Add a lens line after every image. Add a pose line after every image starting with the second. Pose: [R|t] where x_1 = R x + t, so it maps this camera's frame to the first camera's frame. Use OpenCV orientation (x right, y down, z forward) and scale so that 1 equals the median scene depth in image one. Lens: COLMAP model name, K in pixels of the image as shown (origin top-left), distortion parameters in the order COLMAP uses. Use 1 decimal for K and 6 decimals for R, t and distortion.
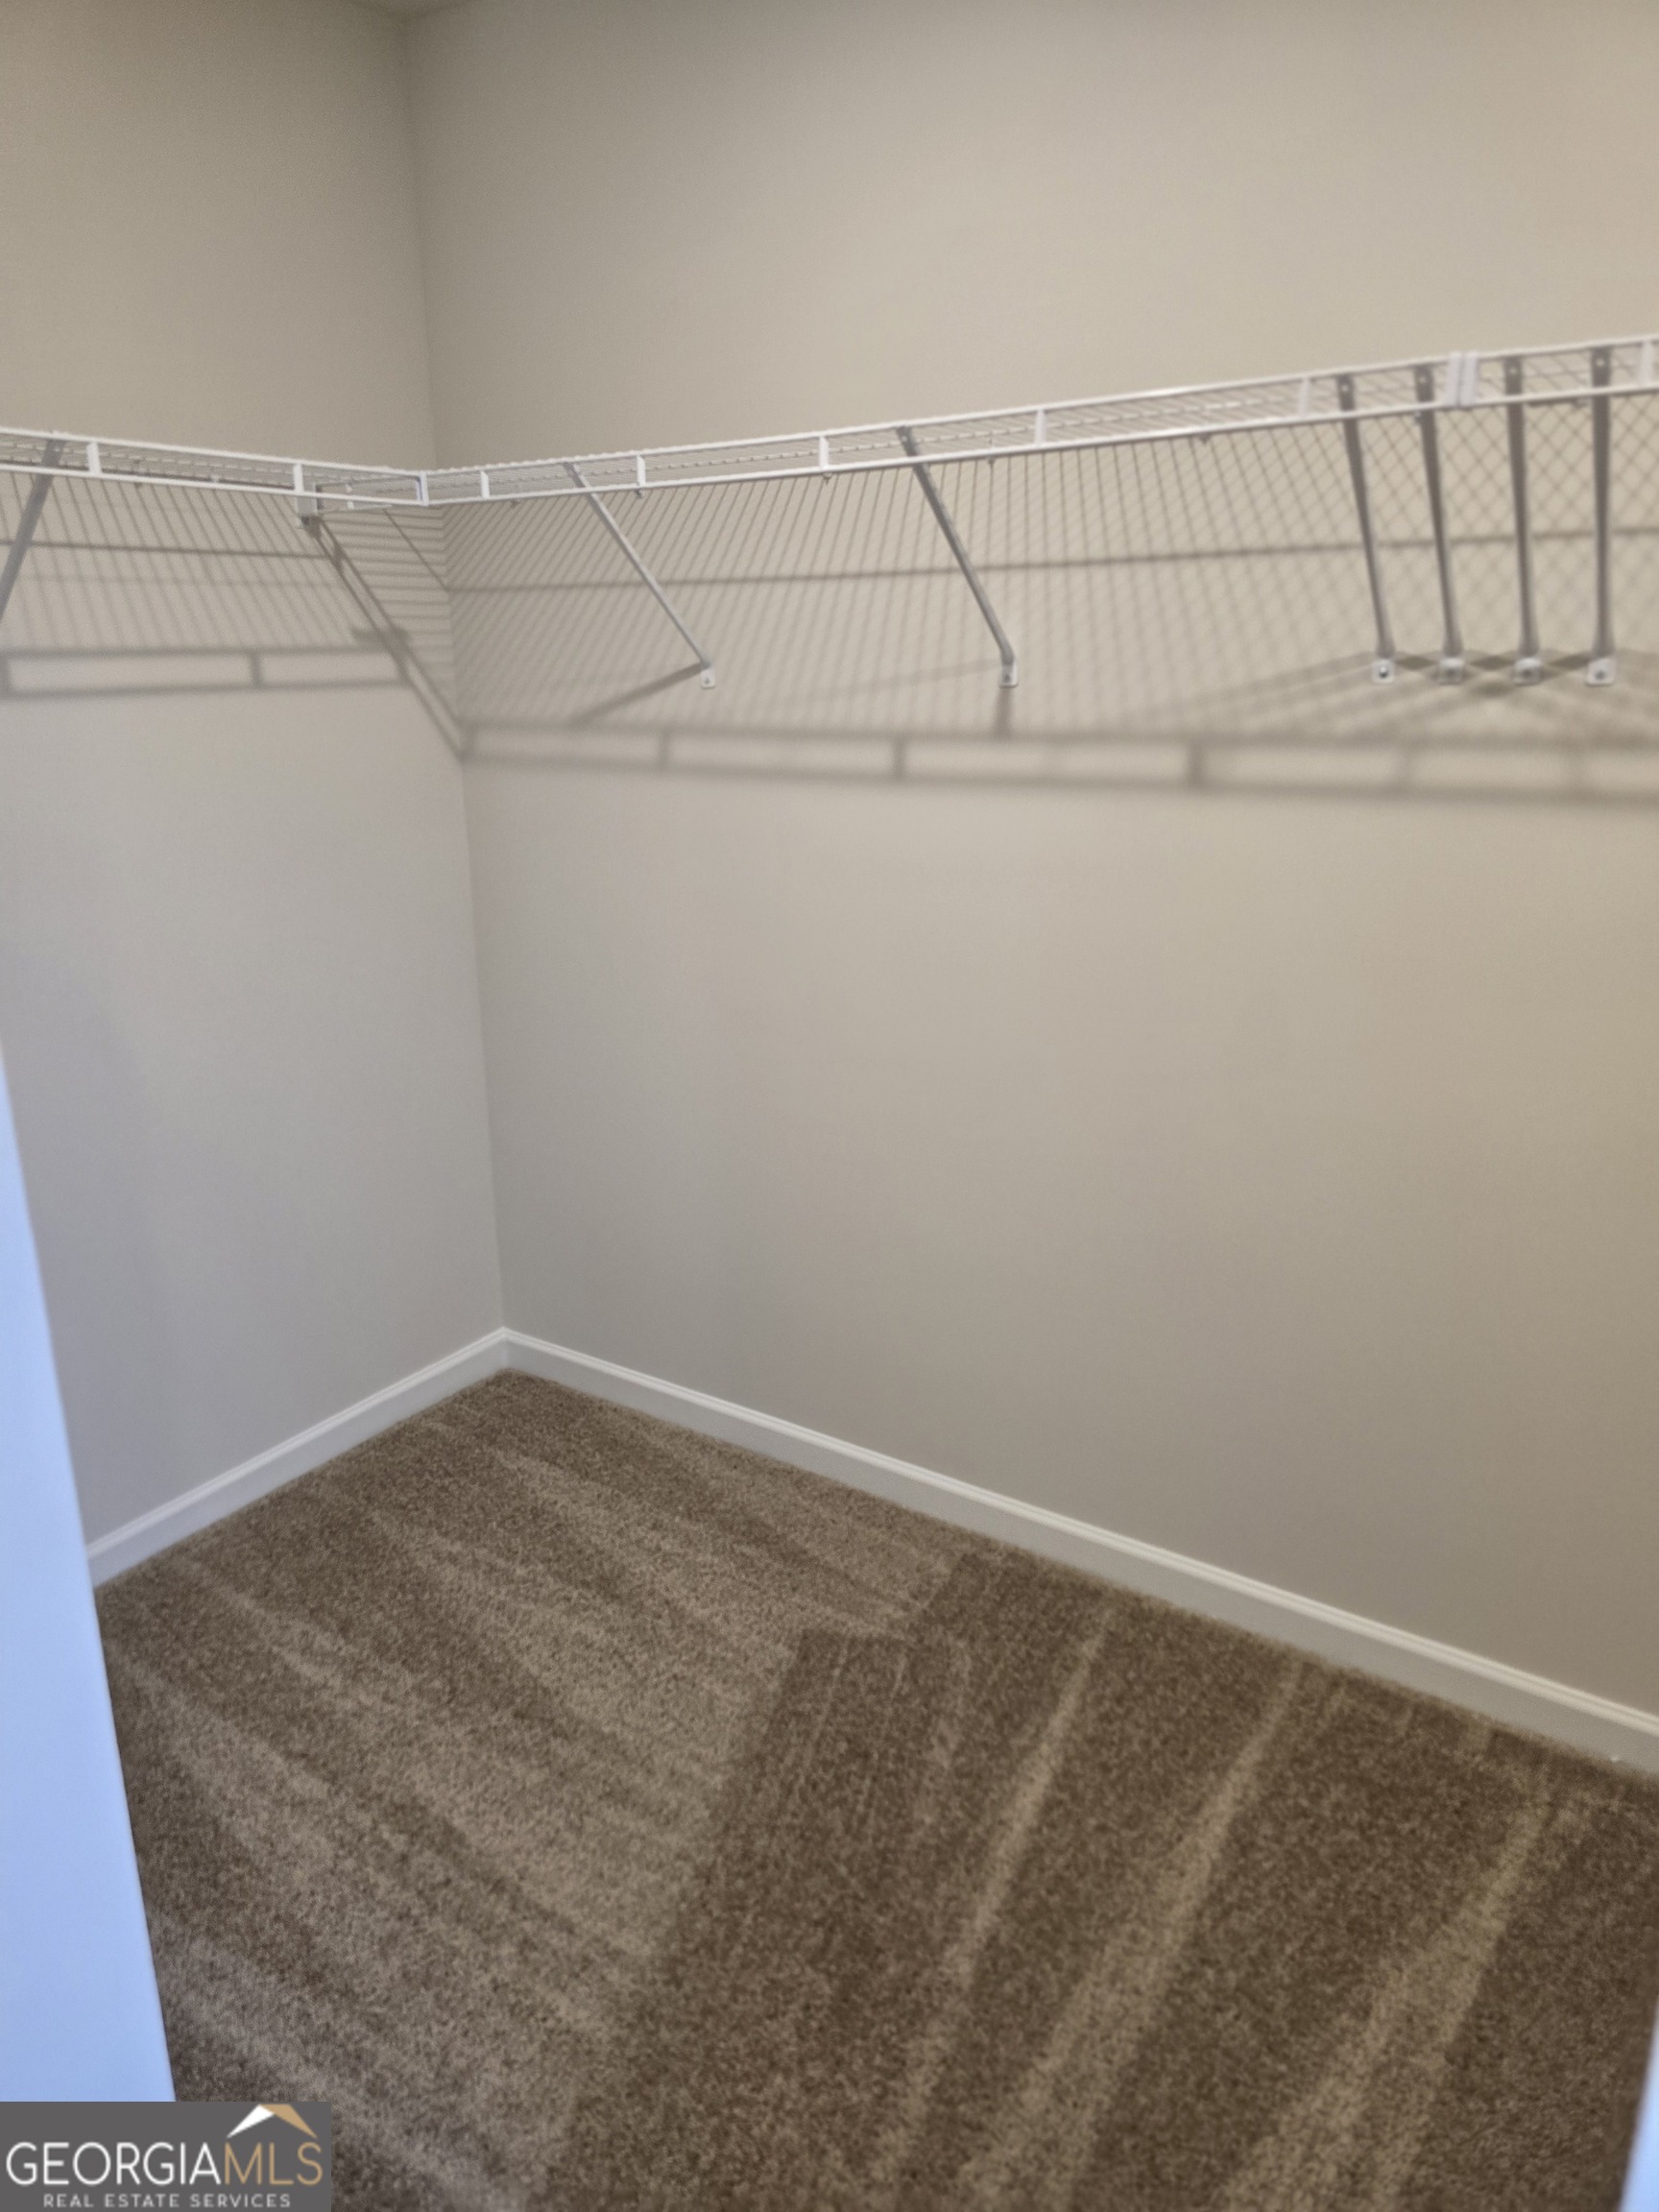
lens RADIAL K [[1497.6, 0, 843.2], [0, 1497.6, 1094.1], [0, 0, 1]] dist [0.057782, -0.041028]
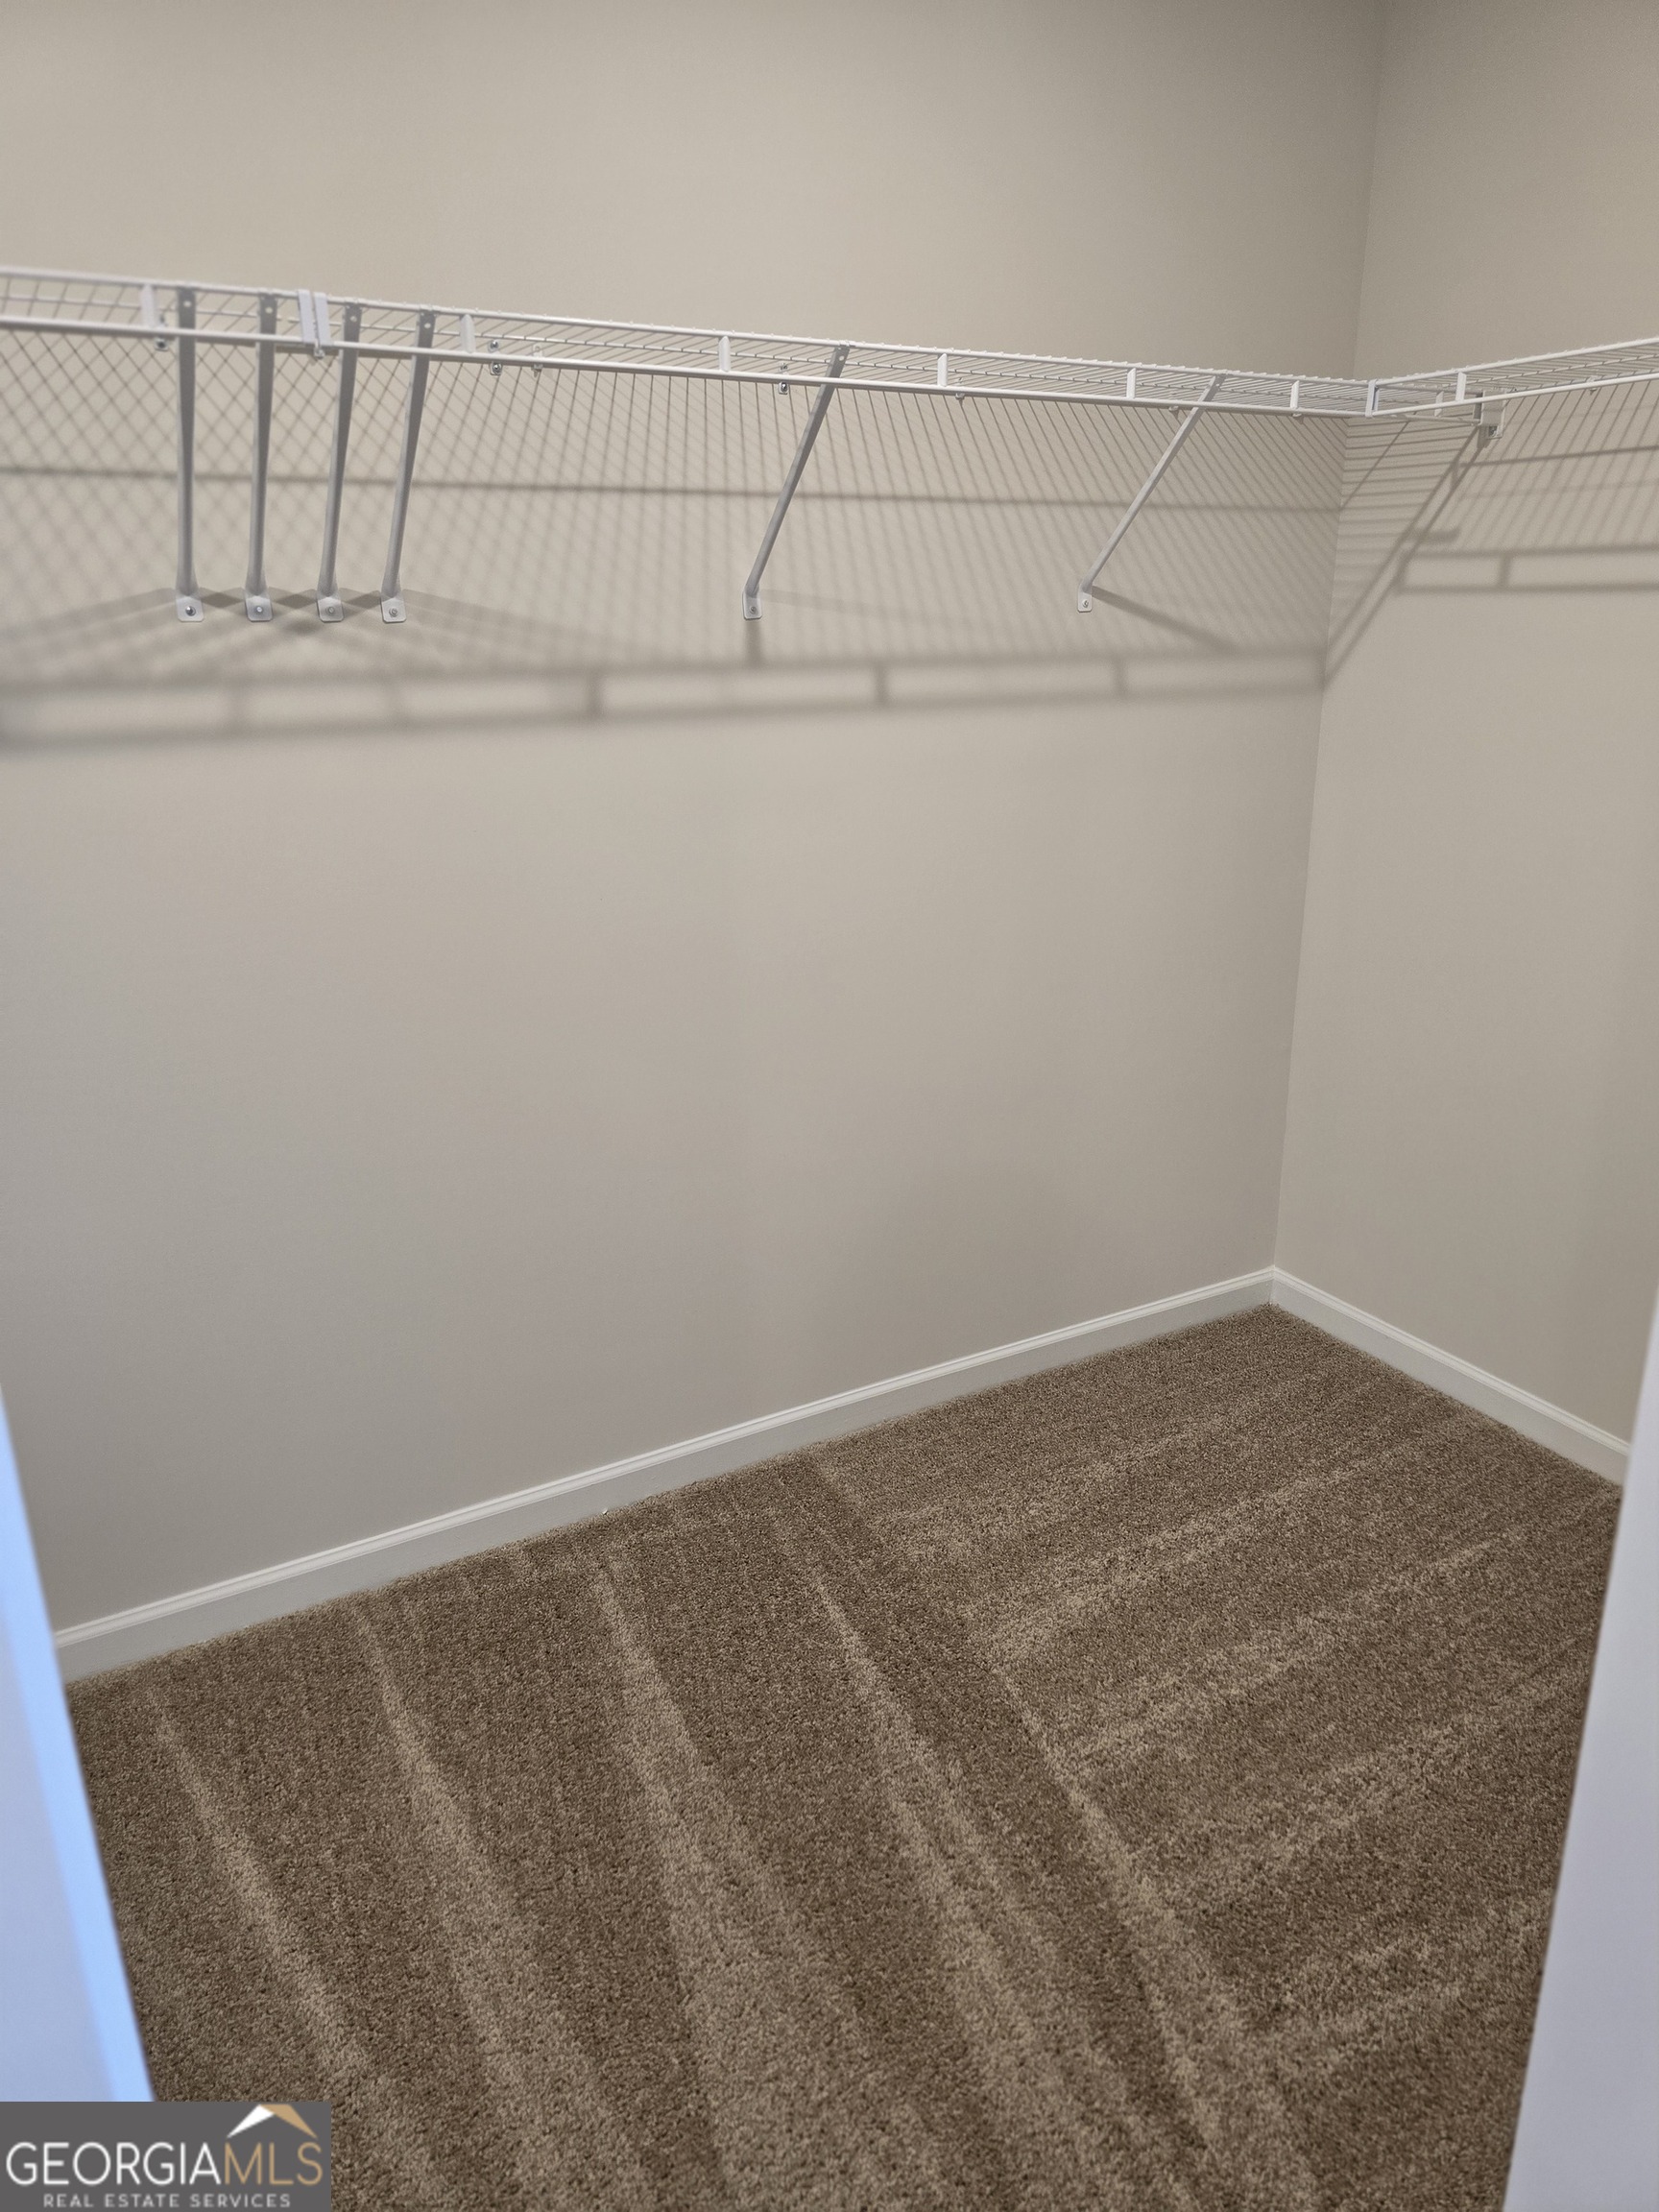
lens RADIAL K [[1497.6, 0, 841.2], [0, 1497.6, 1108.2], [0, 0, 1]] dist [0.057782, -0.041028]
pose [[0.446521, -0.286138, 0.847788, -0.378585], [0.254341, 0.948994, 0.186338, -0.053888], [-0.857864, 0.132423, 0.496522, 0.212772]]
